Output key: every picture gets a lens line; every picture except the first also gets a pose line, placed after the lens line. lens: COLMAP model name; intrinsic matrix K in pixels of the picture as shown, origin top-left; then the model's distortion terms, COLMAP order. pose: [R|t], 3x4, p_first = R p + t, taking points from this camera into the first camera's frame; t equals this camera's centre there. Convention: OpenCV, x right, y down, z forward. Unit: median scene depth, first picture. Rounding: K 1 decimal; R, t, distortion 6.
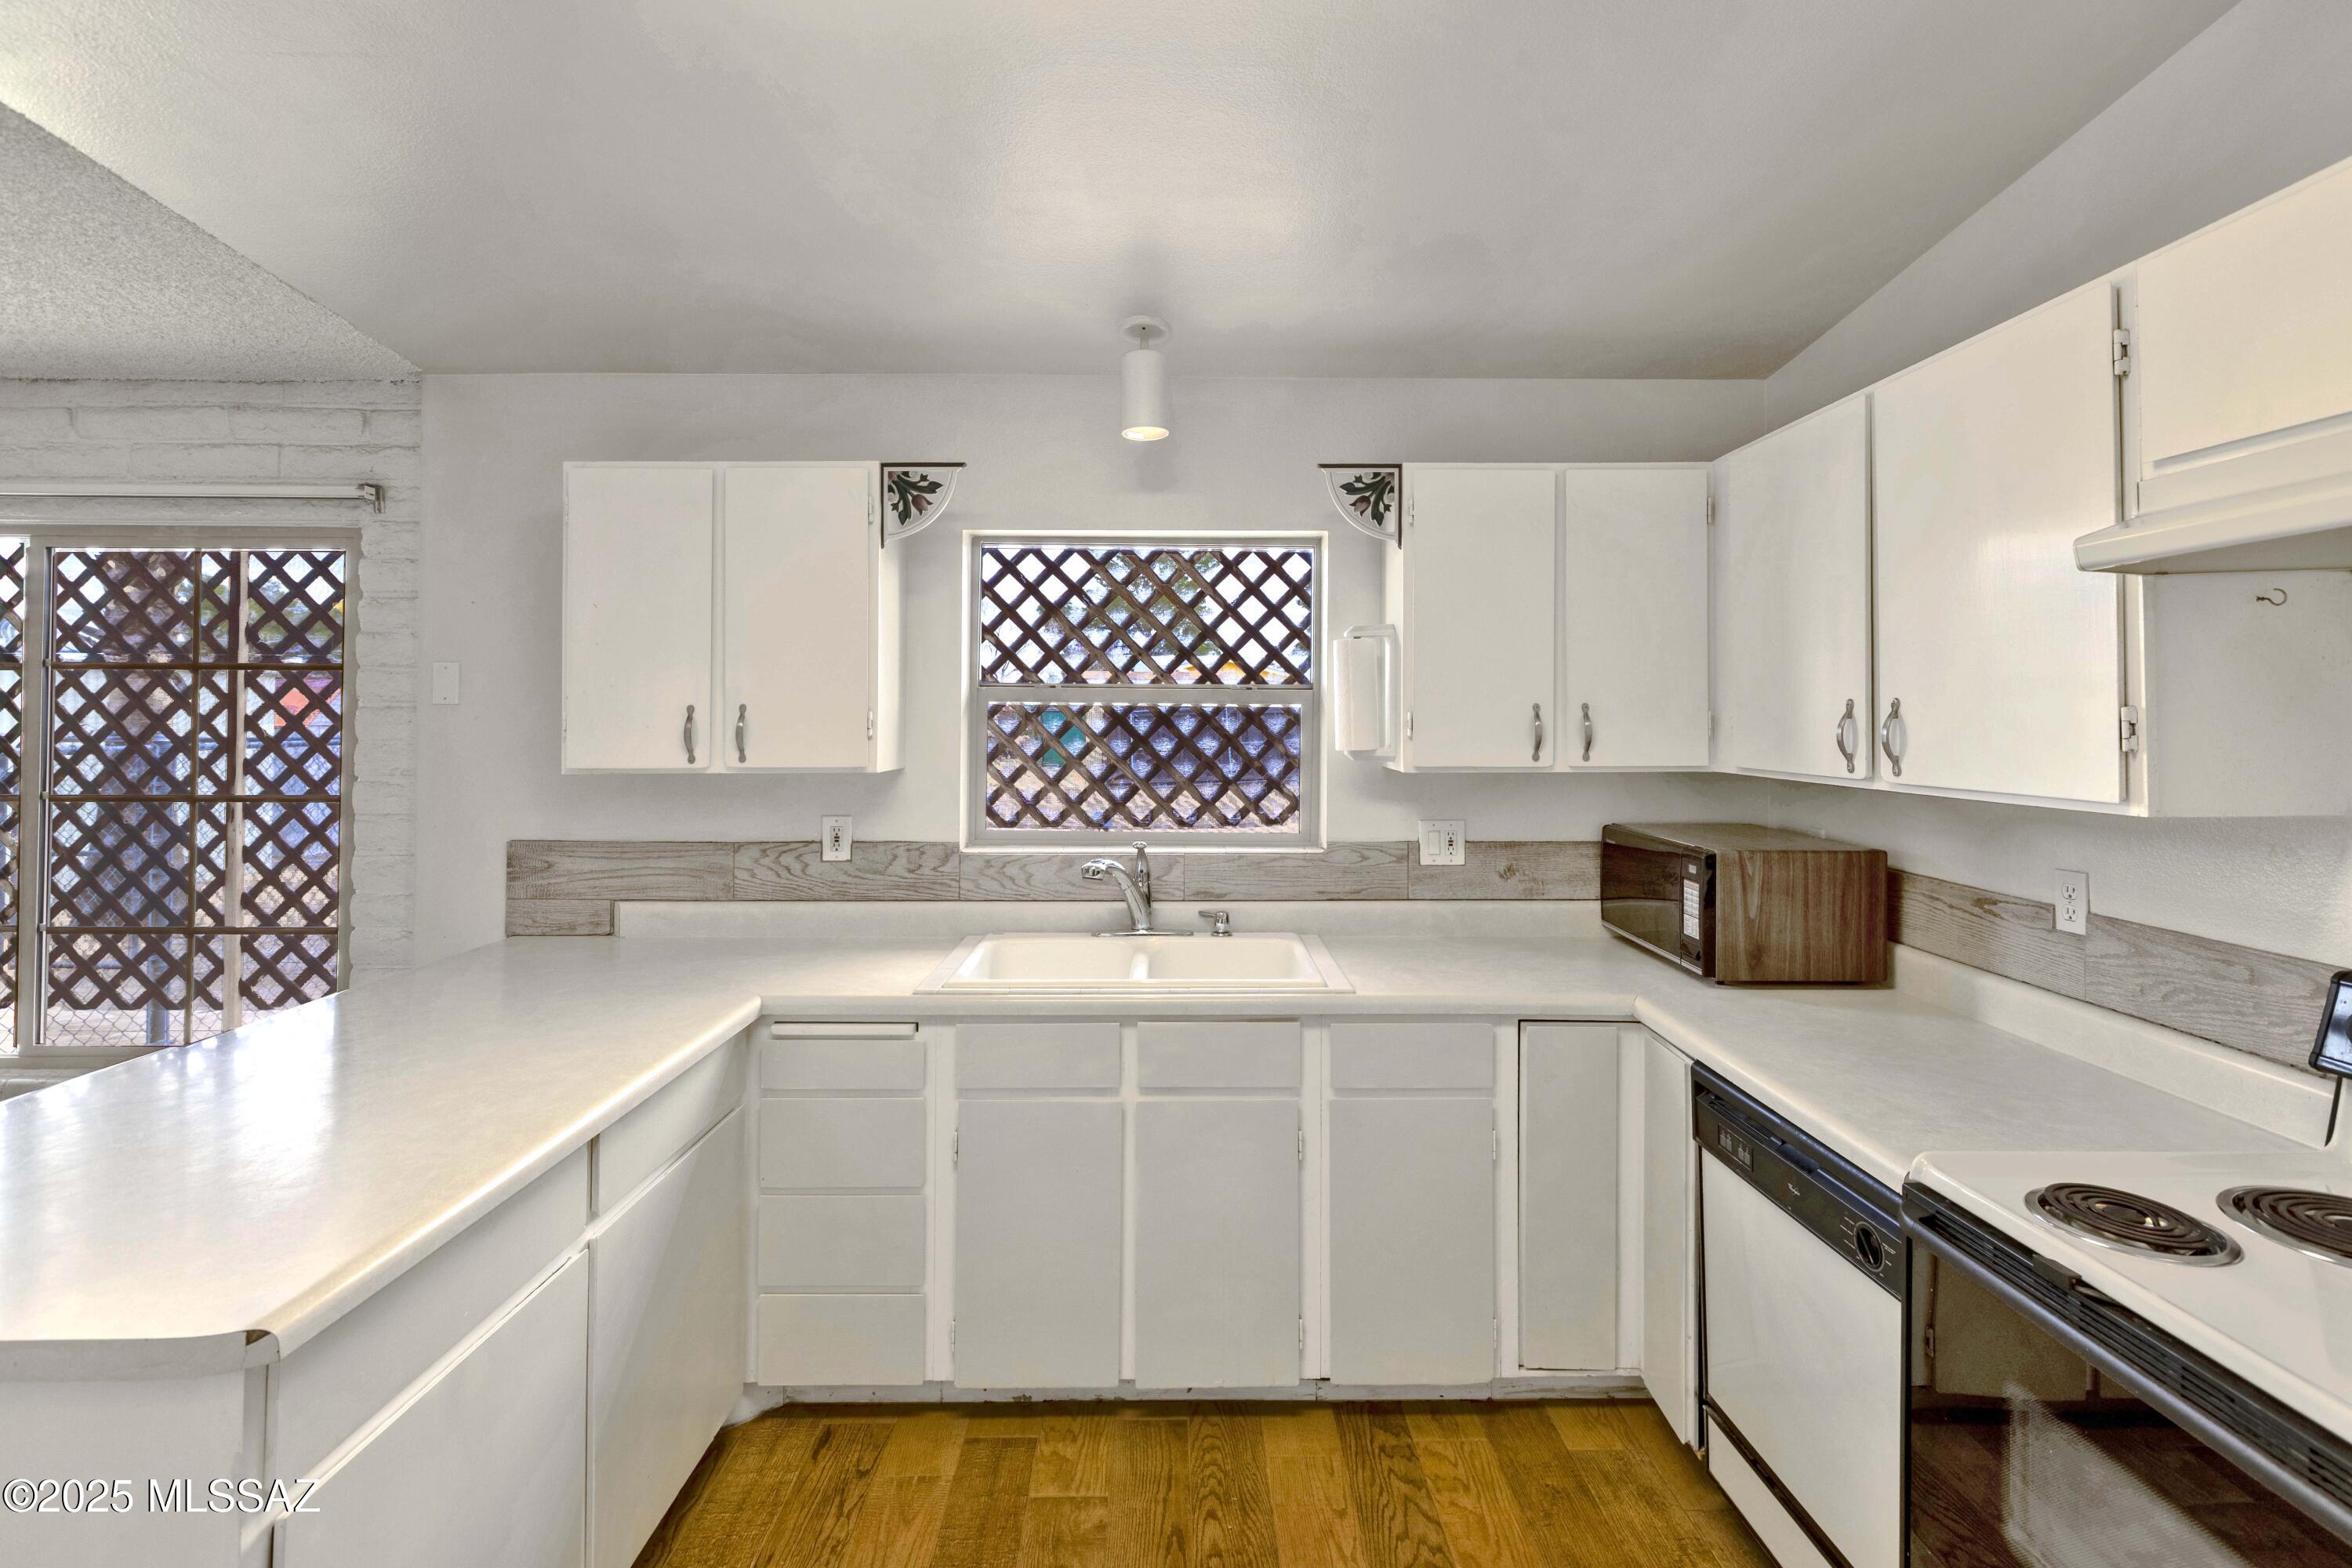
lens RADIAL K [[1160.3, 0, 1179.1], [0, 1160.3, 704.4], [0, 0, 1]] dist [0.016615, -0.000246]
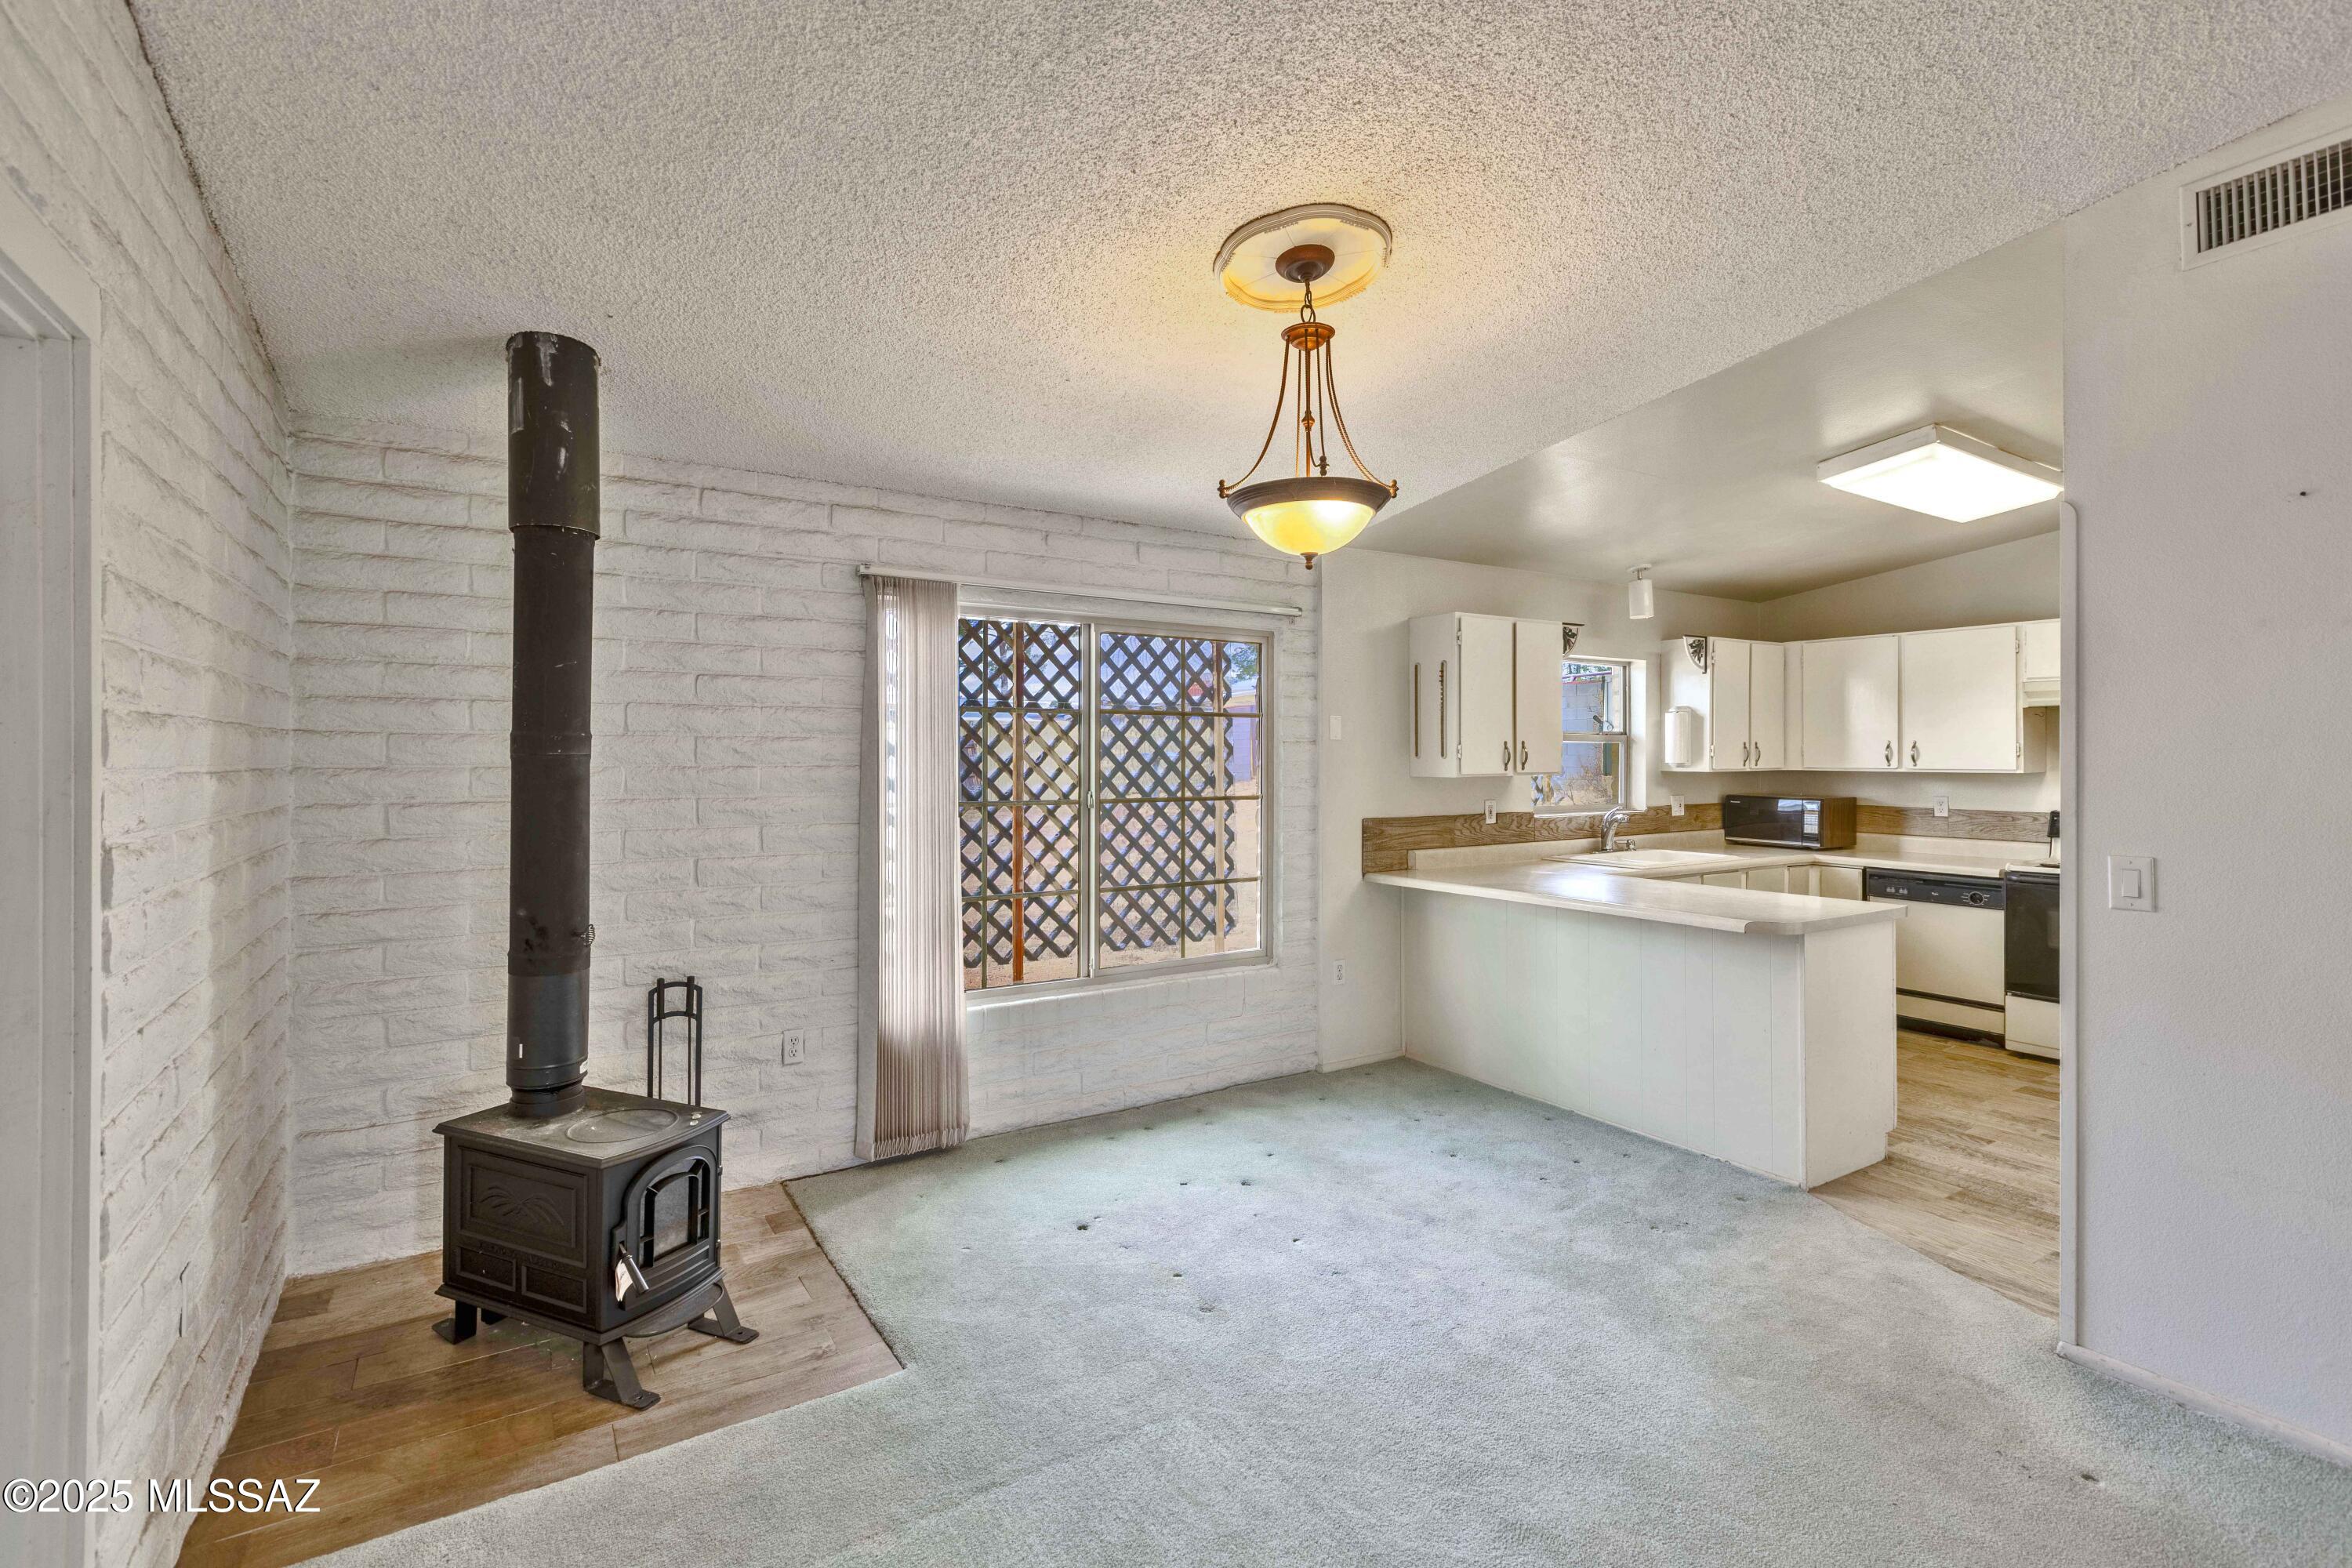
lens RADIAL K [[1079.2, 0, 1167.2], [0, 1079.2, 748.9], [0, 0, 1]] dist [0.002241, -0.000070]
pose [[0.839539, 0.001930, 0.543295, -1.697474], [-0.002107, 0.999998, -0.000296, 0.014308], [-0.543295, -0.000896, 0.839542, -0.191398]]
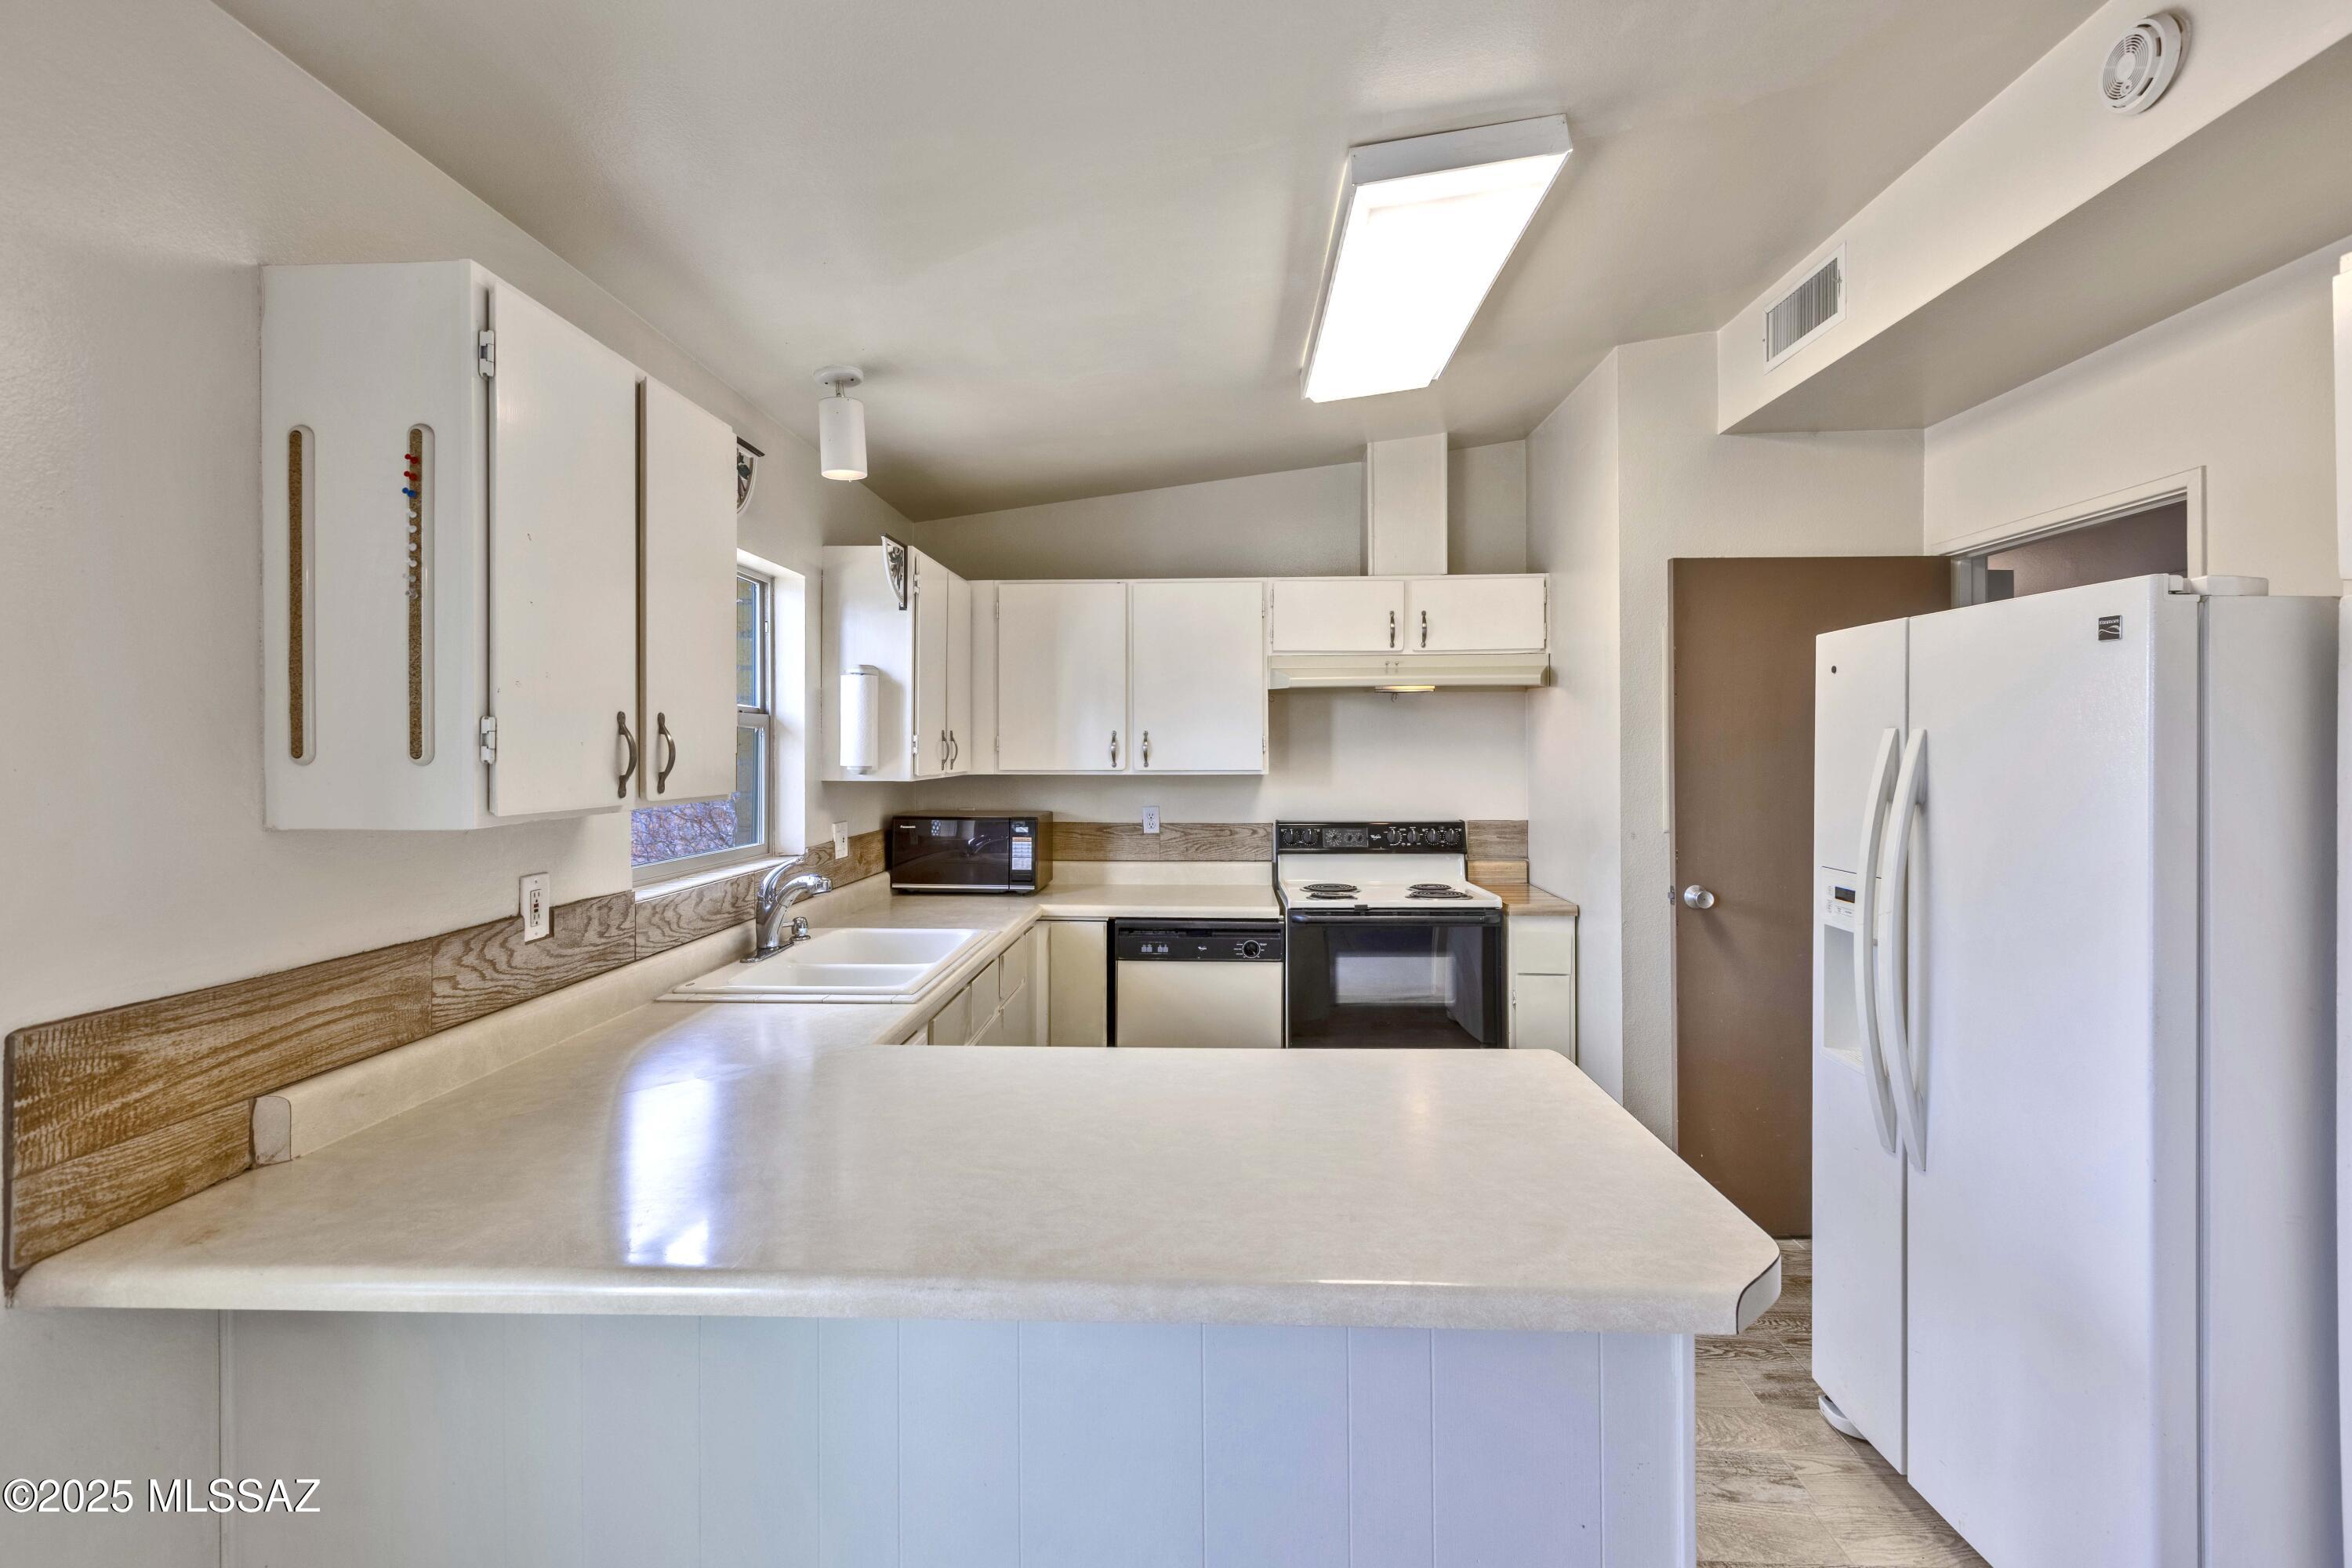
lens RADIAL K [[1079.2, 0, 1167.2], [0, 1079.2, 748.9], [0, 0, 1]] dist [0.002241, -0.000070]
pose [[0.048050, -0.000029, 0.998845, -0.926148], [-0.003371, 0.999994, 0.000191, 0.018802], [-0.998839, -0.003377, 0.048049, 0.591303]]
